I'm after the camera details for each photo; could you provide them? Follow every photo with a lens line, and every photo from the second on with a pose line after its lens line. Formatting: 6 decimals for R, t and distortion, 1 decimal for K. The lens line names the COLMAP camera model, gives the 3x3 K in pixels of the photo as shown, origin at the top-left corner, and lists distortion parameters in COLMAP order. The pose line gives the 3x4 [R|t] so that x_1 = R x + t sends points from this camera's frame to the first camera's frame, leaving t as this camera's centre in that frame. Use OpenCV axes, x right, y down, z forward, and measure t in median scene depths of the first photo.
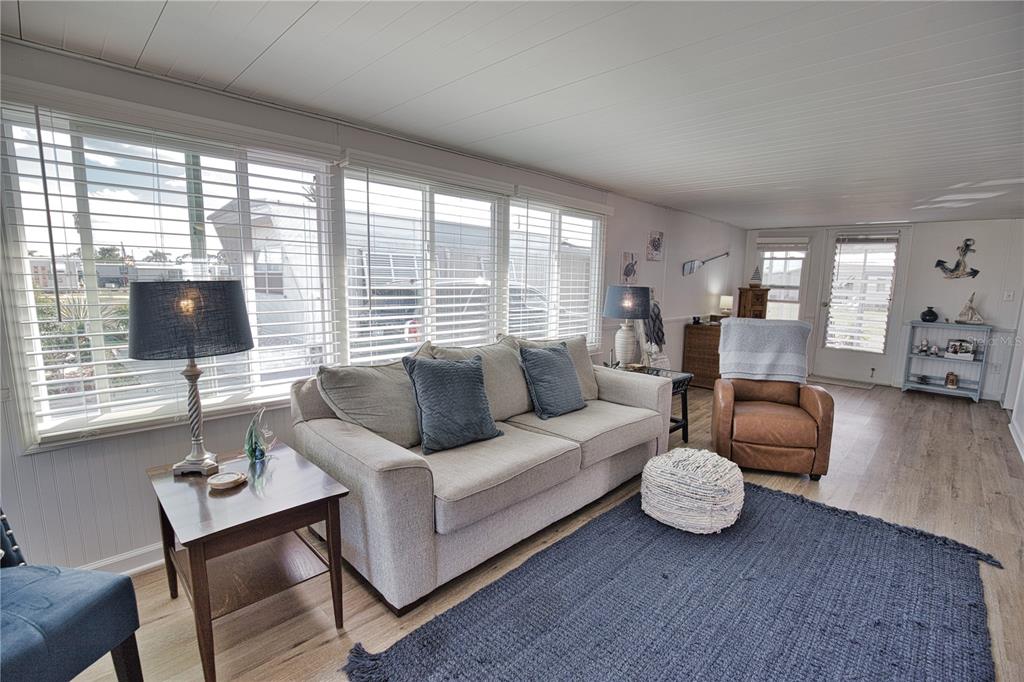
lens RADIAL K [[466.8, 0, 518.9], [0, 466.8, 347.8], [0, 0, 1]] dist [-0.030411, 0.007159]
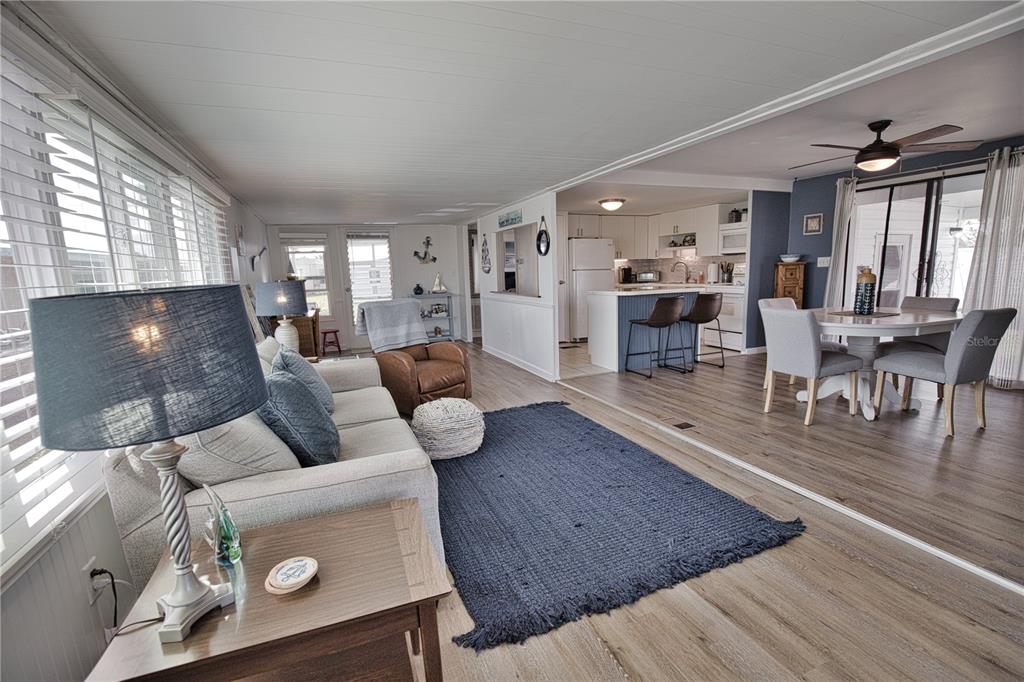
lens RADIAL K [[467.1, 0, 514.3], [0, 467.1, 345.2], [0, 0, 1]] dist [-0.027080, 0.000812]
pose [[0.419757, -0.184407, 0.888706, -0.367870], [0.182078, 0.976347, 0.116593, -0.021619], [-0.889186, 0.112873, 0.443406, 0.129167]]
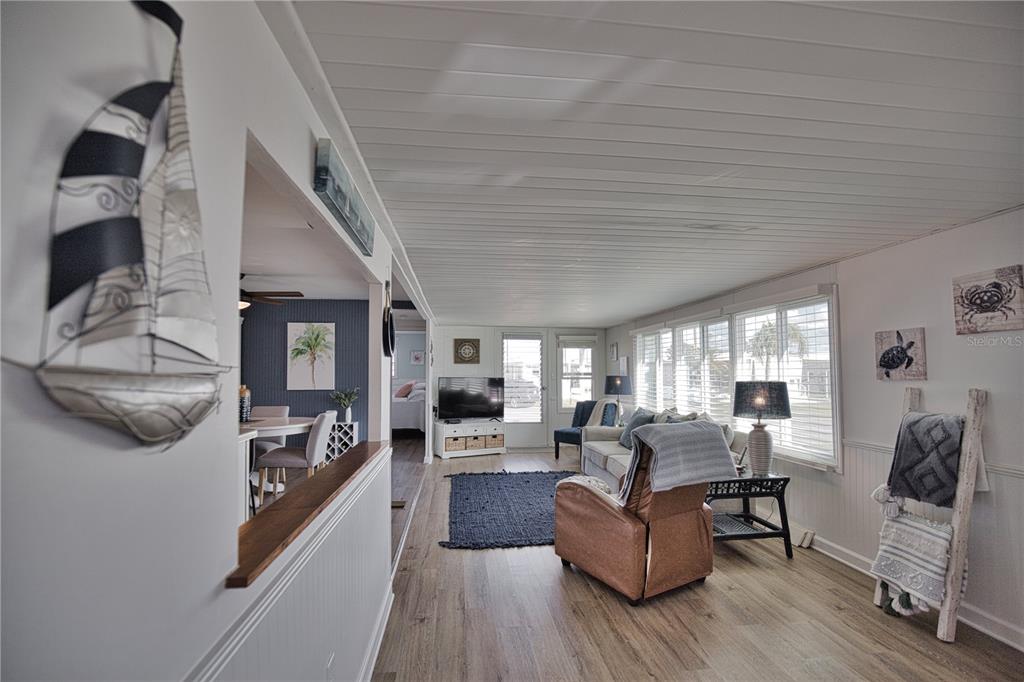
lens RADIAL K [[471.1, 0, 514.5], [0, 471.1, 346.9], [0, 0, 1]] dist [-0.025537, 0.000752]
pose [[-0.638472, -0.061623, -0.767174, 1.020597], [-0.129972, 0.991106, 0.028557, -0.135074], [0.758591, 0.117944, -0.640803, 1.010004]]
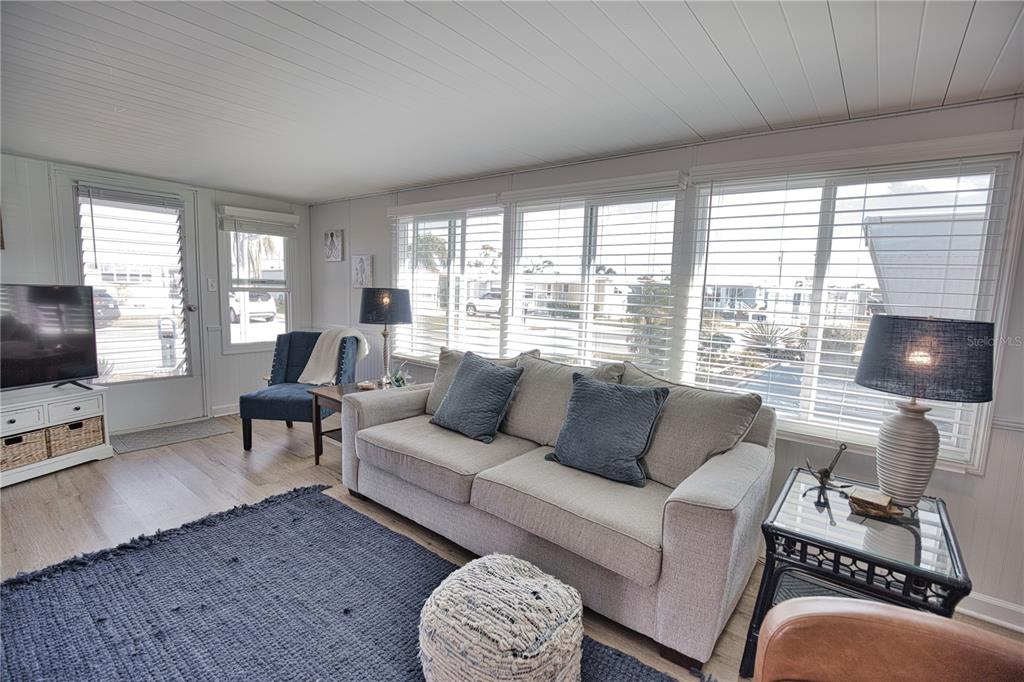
lens RADIAL K [[467.1, 0, 514.3], [0, 467.1, 345.2], [0, 0, 1]] dist [-0.027080, 0.000812]
pose [[0.094320, 0.099783, -0.990529, 0.515455], [-0.183749, 0.979615, 0.081187, -0.060575], [0.978437, 0.174351, 0.110733, 0.496423]]
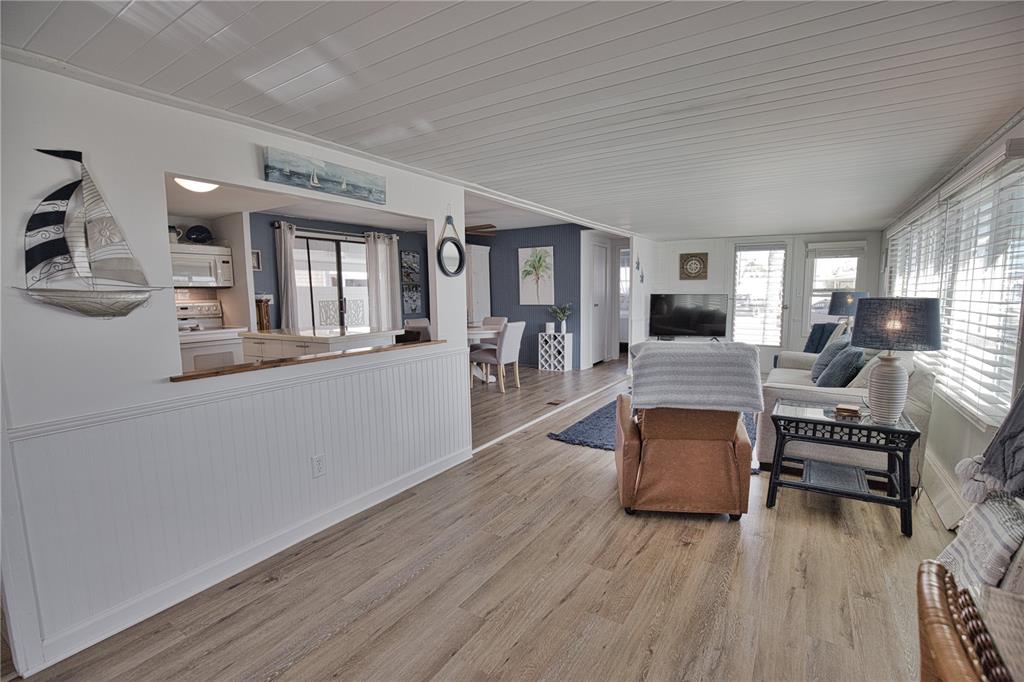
lens RADIAL K [[467.1, 0, 514.3], [0, 467.1, 345.2], [0, 0, 1]] dist [-0.027080, 0.000812]
pose [[-0.981999, 0.009269, -0.188657, 0.725336], [-0.040327, 0.965478, 0.257344, -0.174753], [0.184529, 0.260319, -0.947725, 1.263214]]
